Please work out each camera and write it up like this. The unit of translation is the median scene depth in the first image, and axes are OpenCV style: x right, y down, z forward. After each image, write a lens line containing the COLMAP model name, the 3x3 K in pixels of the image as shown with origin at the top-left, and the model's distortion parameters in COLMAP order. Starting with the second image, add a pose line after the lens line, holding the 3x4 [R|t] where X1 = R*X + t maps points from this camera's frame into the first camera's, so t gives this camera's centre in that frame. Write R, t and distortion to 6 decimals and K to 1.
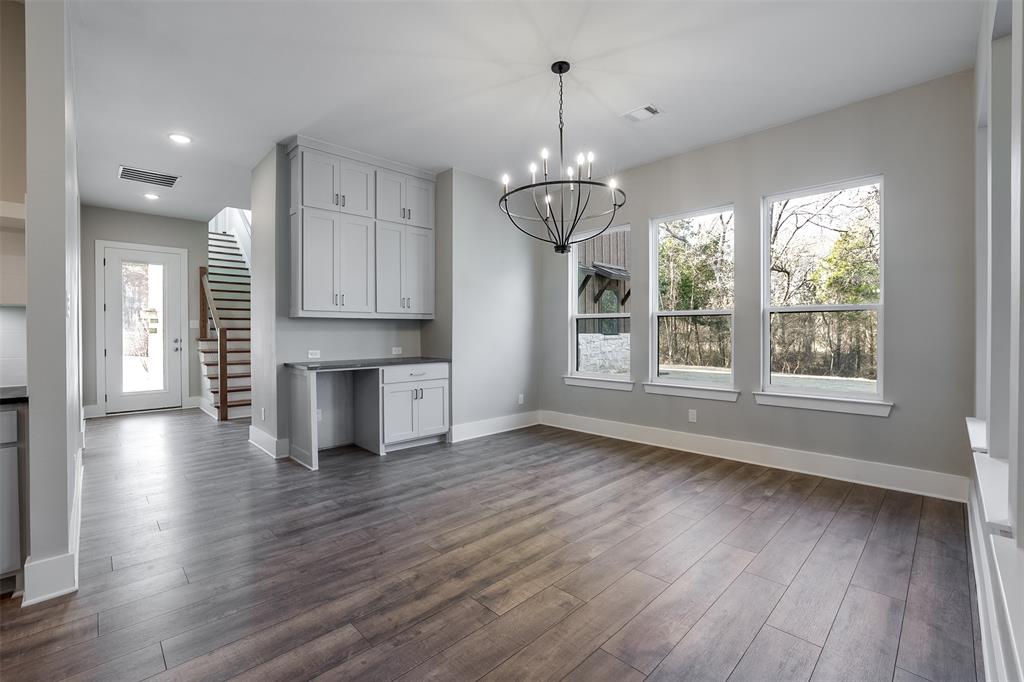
lens RADIAL K [[442.1, 0, 516.6], [0, 442.1, 339.3], [0, 0, 1]] dist [-0.035582, 0.009591]
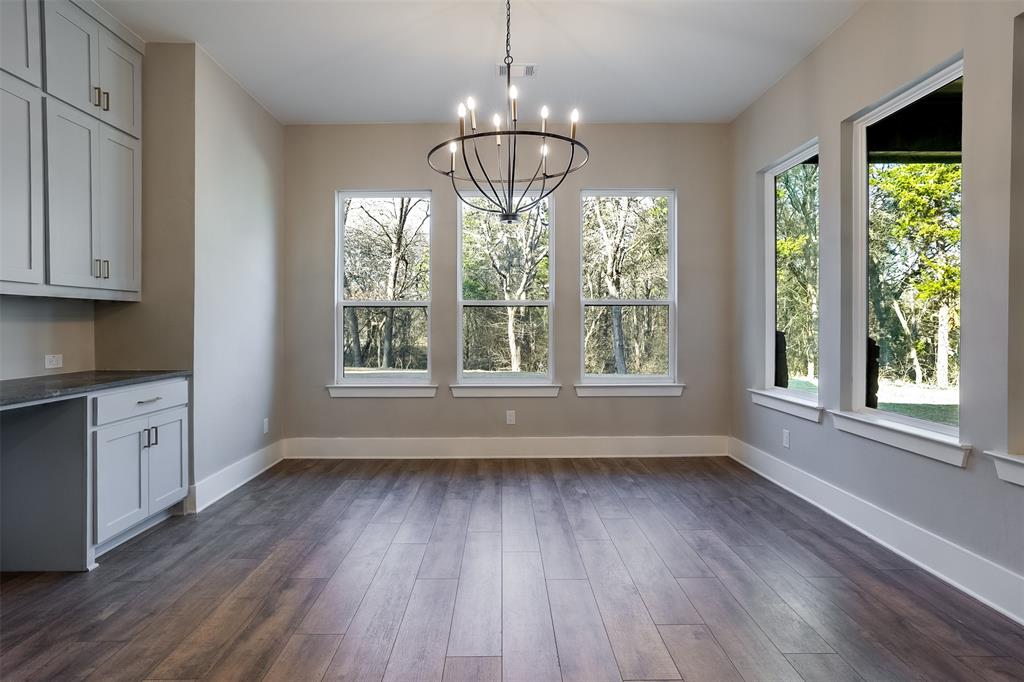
lens RADIAL K [[540.9, 0, 506.2], [0, 540.9, 333.0], [0, 0, 1]] dist [-0.016797, 0.005735]
pose [[0.702125, -0.009848, 0.711985, -0.387494], [0.010957, 0.999935, 0.003025, -0.002592], [-0.711969, 0.005677, 0.702188, 0.218047]]
